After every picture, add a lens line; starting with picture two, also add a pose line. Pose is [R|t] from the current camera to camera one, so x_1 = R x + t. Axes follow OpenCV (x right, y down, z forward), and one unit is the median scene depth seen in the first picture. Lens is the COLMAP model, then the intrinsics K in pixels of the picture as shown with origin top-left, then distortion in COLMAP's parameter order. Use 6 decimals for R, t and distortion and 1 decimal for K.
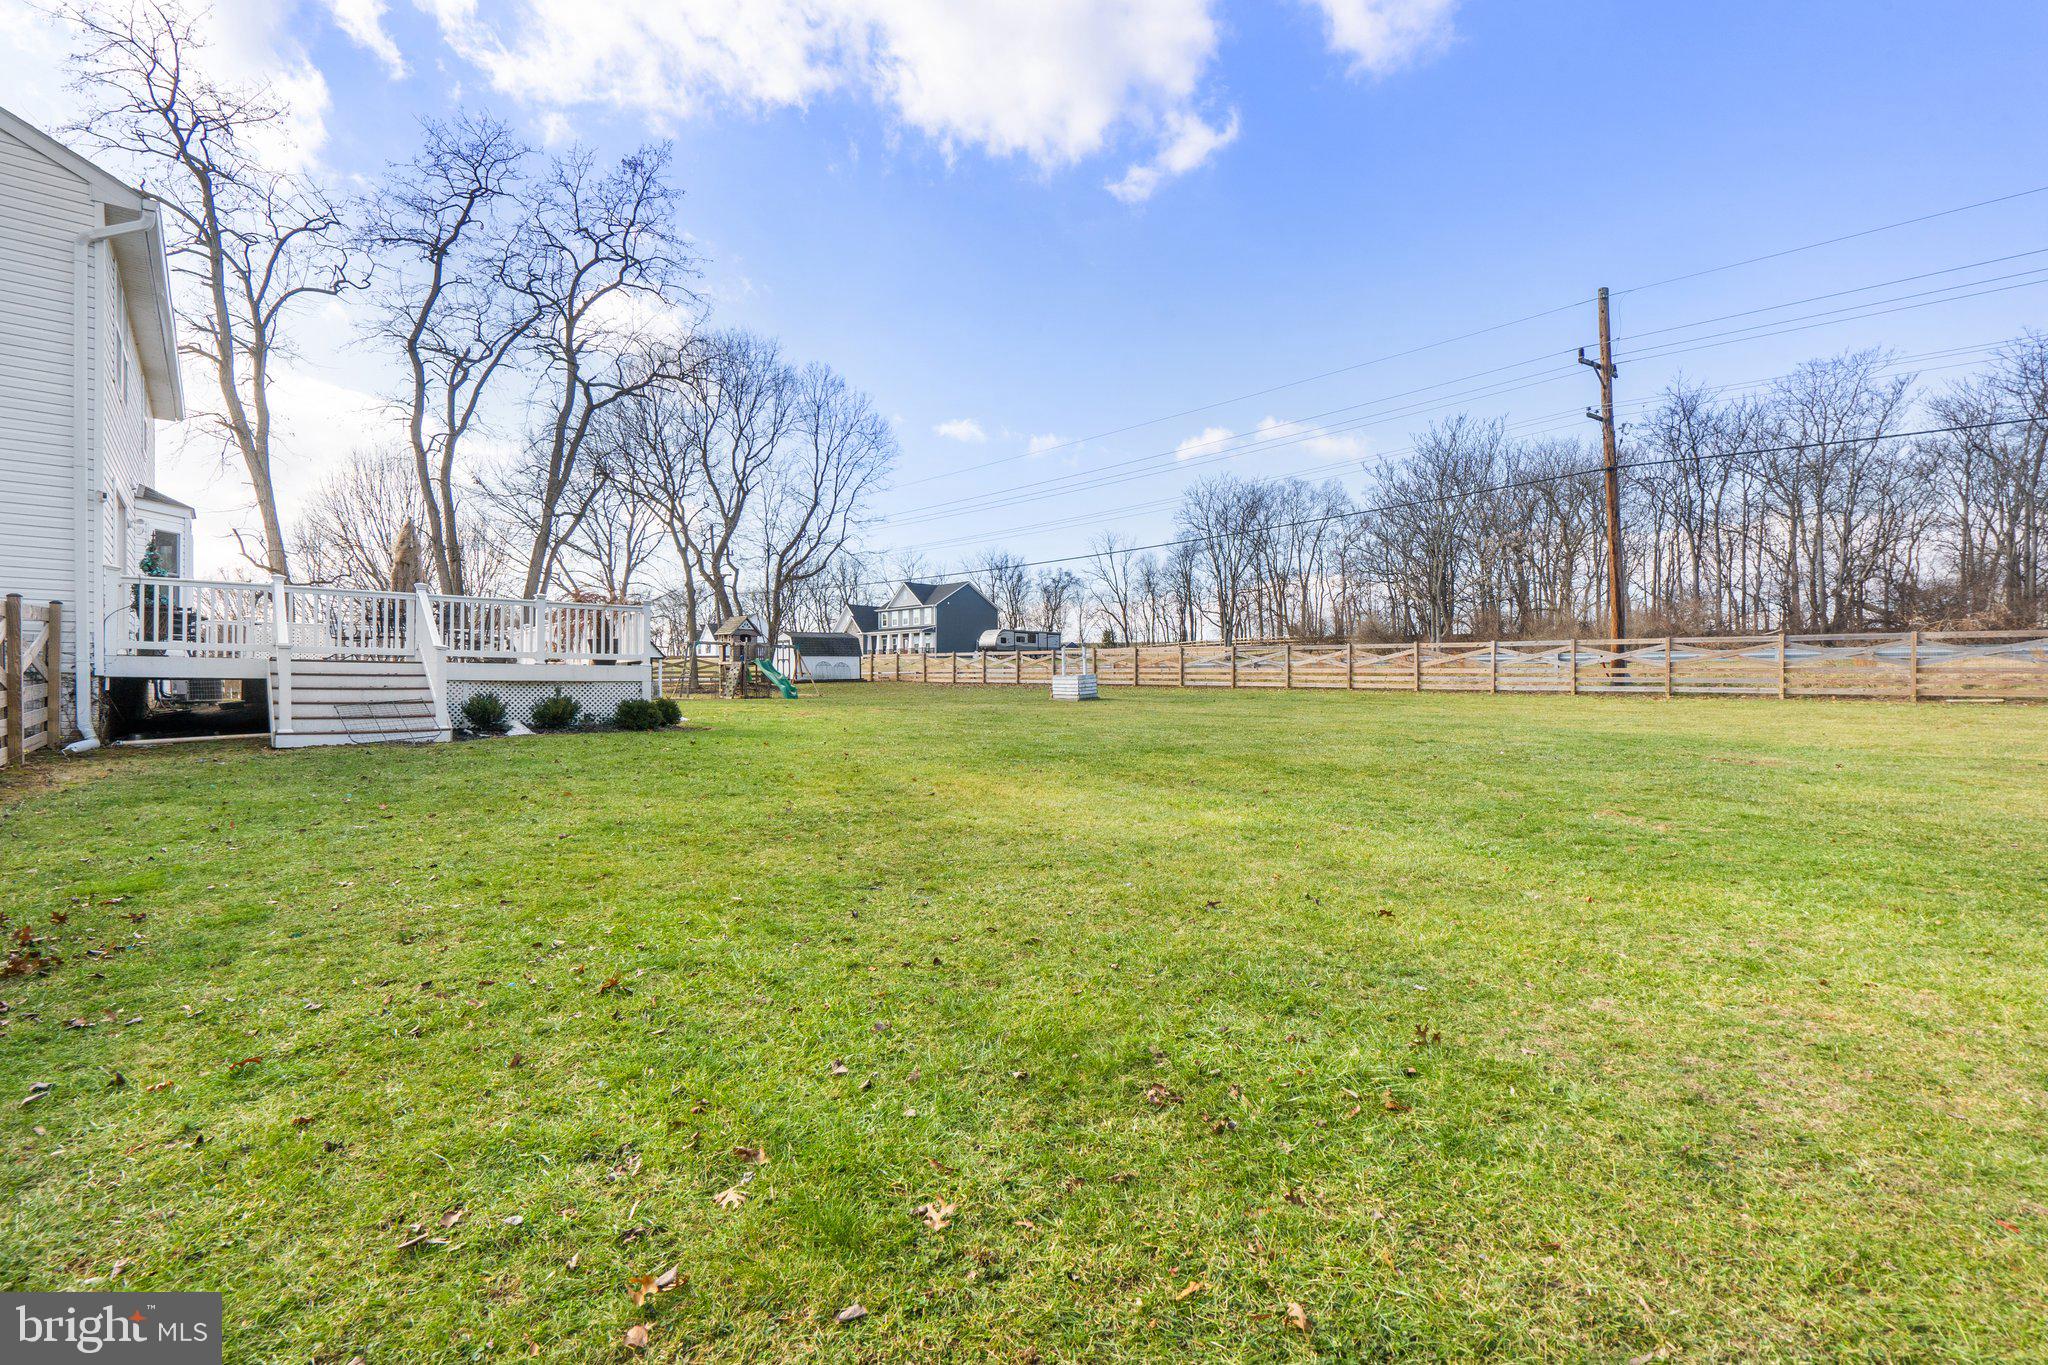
lens RADIAL K [[963.0, 0, 1028.1], [0, 963.0, 686.6], [0, 0, 1]] dist [0.000832, 0.000795]
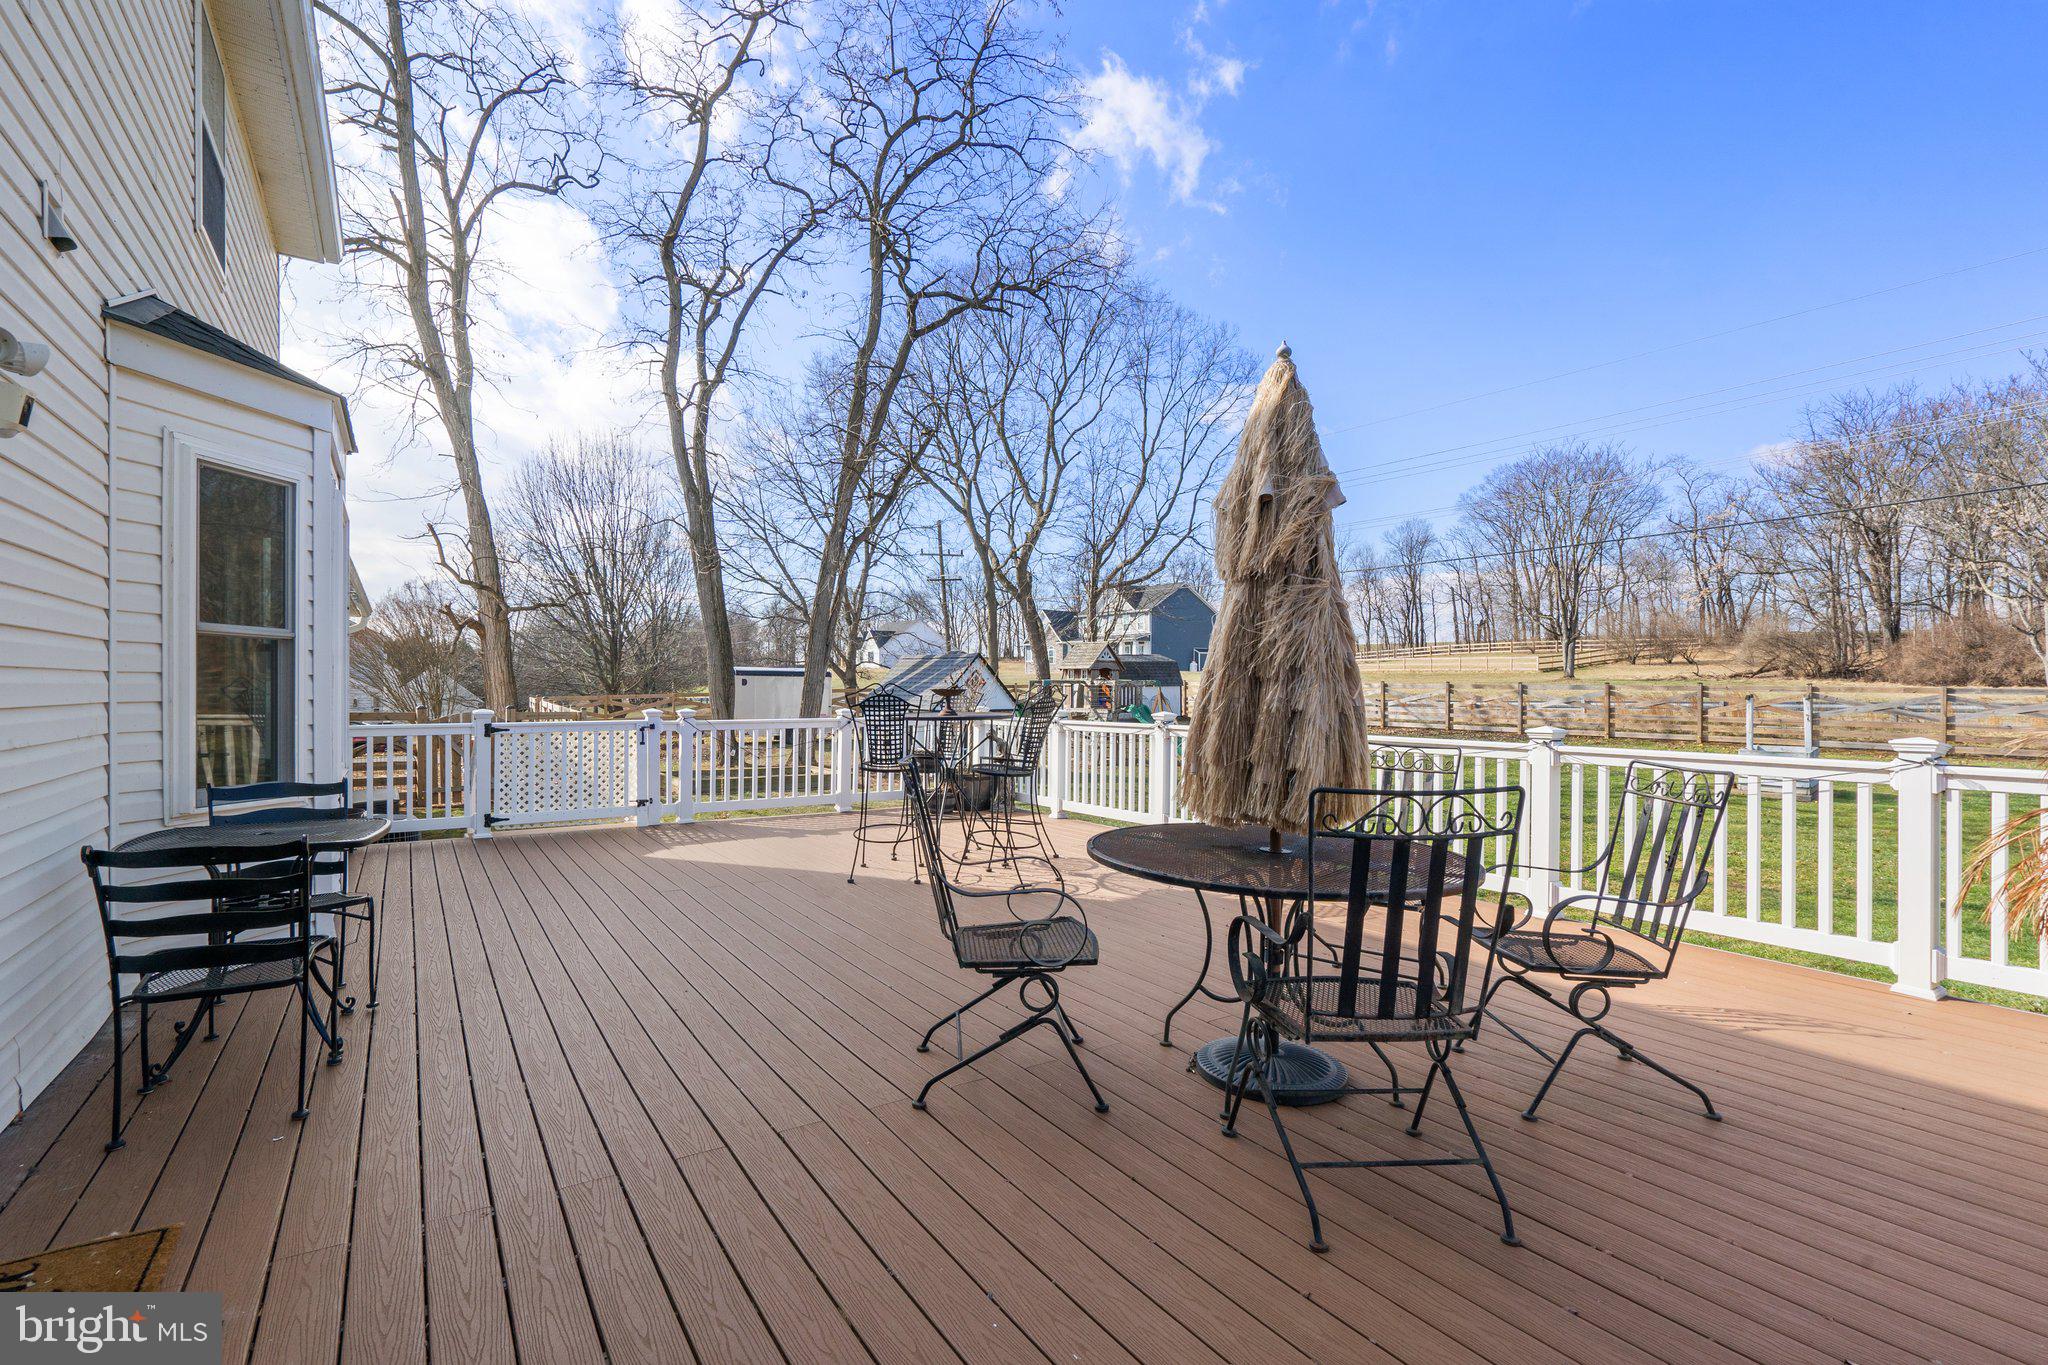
lens RADIAL K [[963.0, 0, 1019.1], [0, 963.0, 681.0], [0, 0, 1]] dist [0.000832, 0.000795]
pose [[0.991800, -0.002907, -0.127768, -0.299382], [0.002210, 0.999982, -0.005599, -0.046621], [0.127782, 0.005271, 0.991788, 0.353017]]
